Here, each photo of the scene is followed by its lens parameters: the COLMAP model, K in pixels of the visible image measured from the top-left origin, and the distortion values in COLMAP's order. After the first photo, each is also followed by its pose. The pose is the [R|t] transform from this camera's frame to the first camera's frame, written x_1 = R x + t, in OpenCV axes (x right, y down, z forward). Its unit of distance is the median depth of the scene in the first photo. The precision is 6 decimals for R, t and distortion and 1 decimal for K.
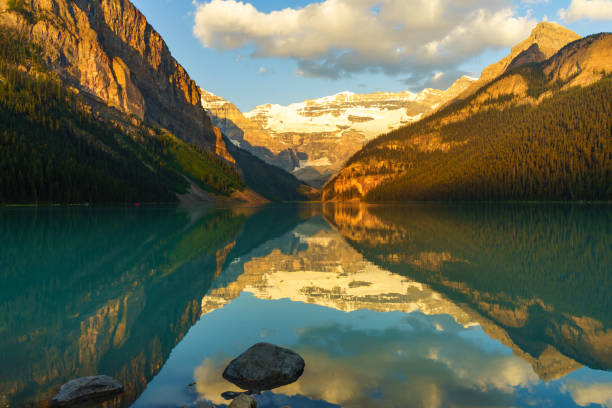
lens RADIAL K [[499.7, 0, 306.7], [0, 499.7, 198.8], [0, 0, 1]] dist [-0.015335, 0.017914]
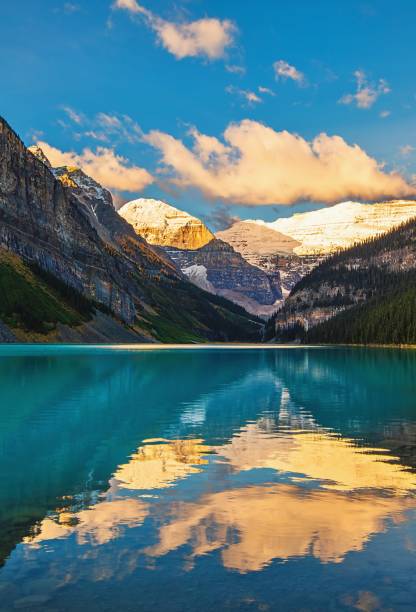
lens RADIAL K [[620.1, 0, 201.4], [0, 620.1, 310.9], [0, 0, 1]] dist [0.004859, 0.000000]
pose [[0.984592, 0.001291, -0.174864, 0.120002], [-0.009264, 0.998954, -0.044786, -0.000442], [0.174623, 0.045716, 0.983573, 0.102461]]
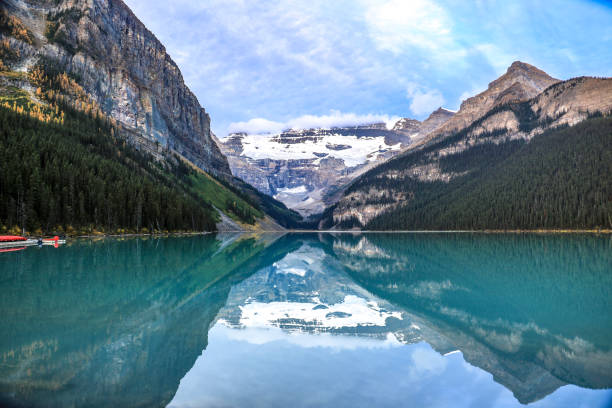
lens RADIAL K [[514.2, 0, 310.5], [0, 514.2, 196.1], [0, 0, 1]] dist [-0.193743, 0.168093]
pose [[0.997675, 0.010947, 0.067272, -0.064576], [-0.006819, 0.998097, -0.061292, -0.000225], [-0.067815, 0.060691, 0.995850, -0.015166]]
